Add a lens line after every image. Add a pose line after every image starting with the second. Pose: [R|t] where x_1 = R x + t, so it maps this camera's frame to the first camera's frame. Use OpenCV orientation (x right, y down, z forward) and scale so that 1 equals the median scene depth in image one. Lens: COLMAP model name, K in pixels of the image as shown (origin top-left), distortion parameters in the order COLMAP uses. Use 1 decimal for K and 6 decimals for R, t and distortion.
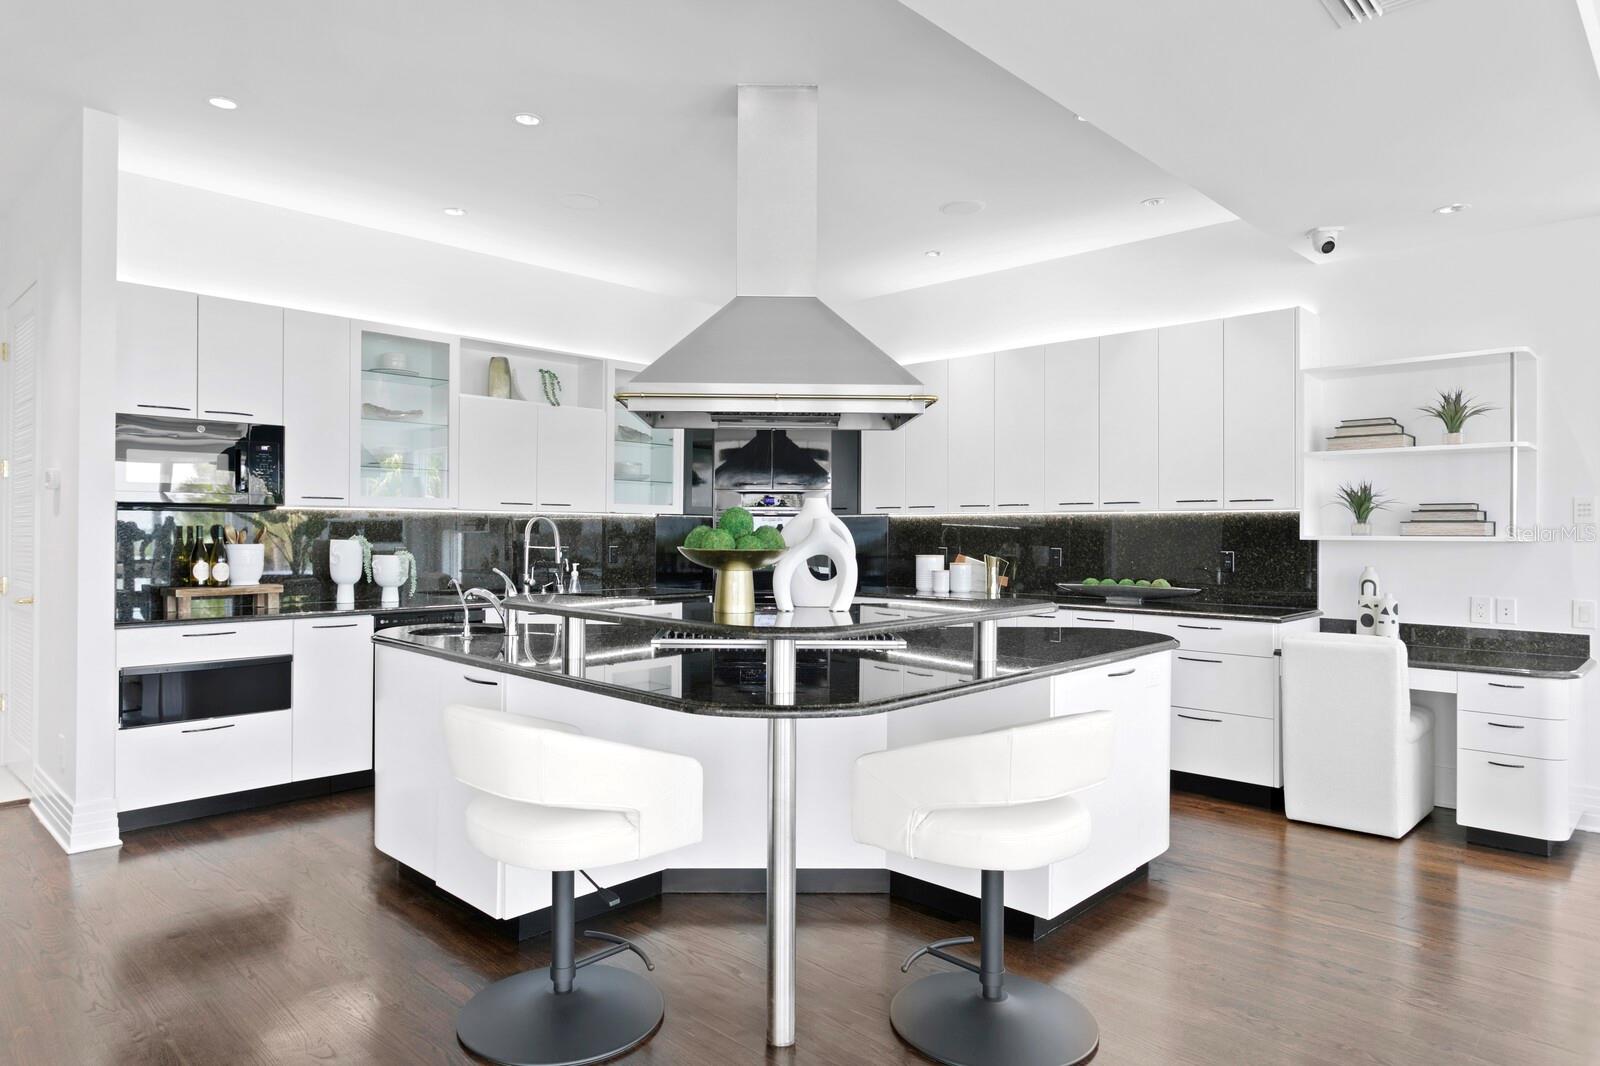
lens RADIAL K [[964.3, 0, 802.0], [0, 964.3, 525.7], [0, 0, 1]] dist [-0.001913, 0.000780]
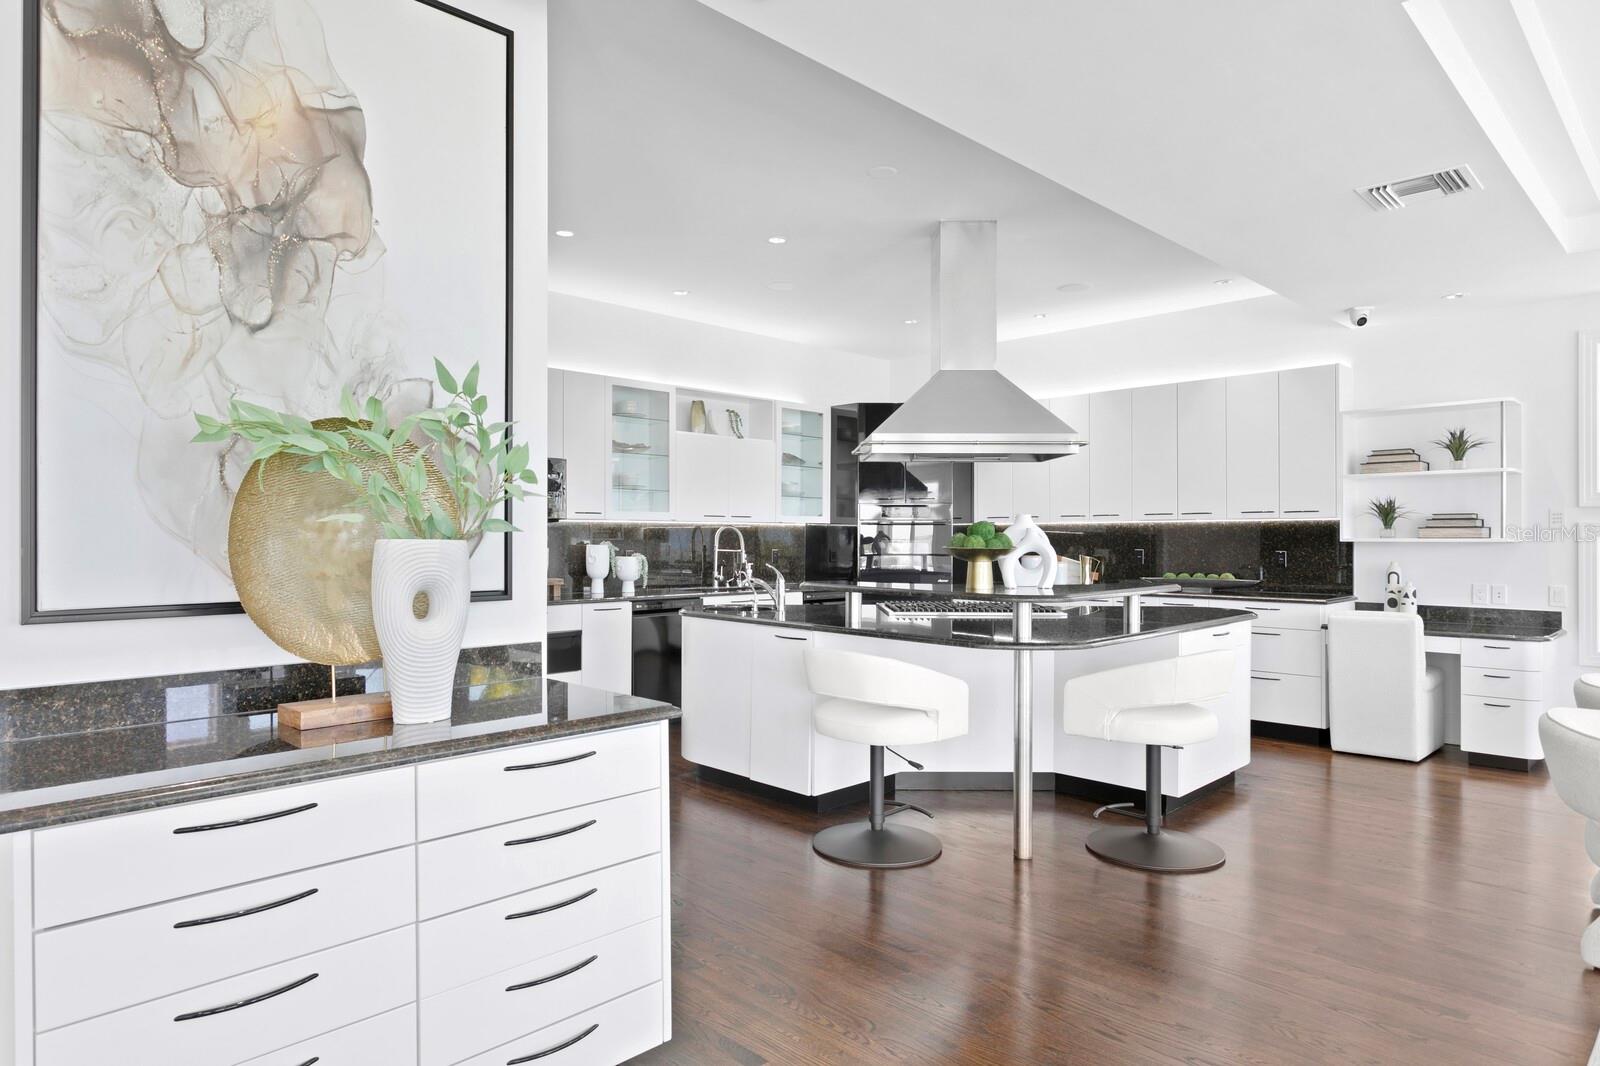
lens RADIAL K [[948.6, 0, 800.0], [0, 948.6, 533.0], [0, 0, 1]] dist [0.002289, -0.000009]
pose [[0.999759, -0.004190, -0.021545, -0.197254], [0.004213, 0.999991, 0.001035, -0.001577], [0.021540, -0.001125, 0.999767, -0.318644]]
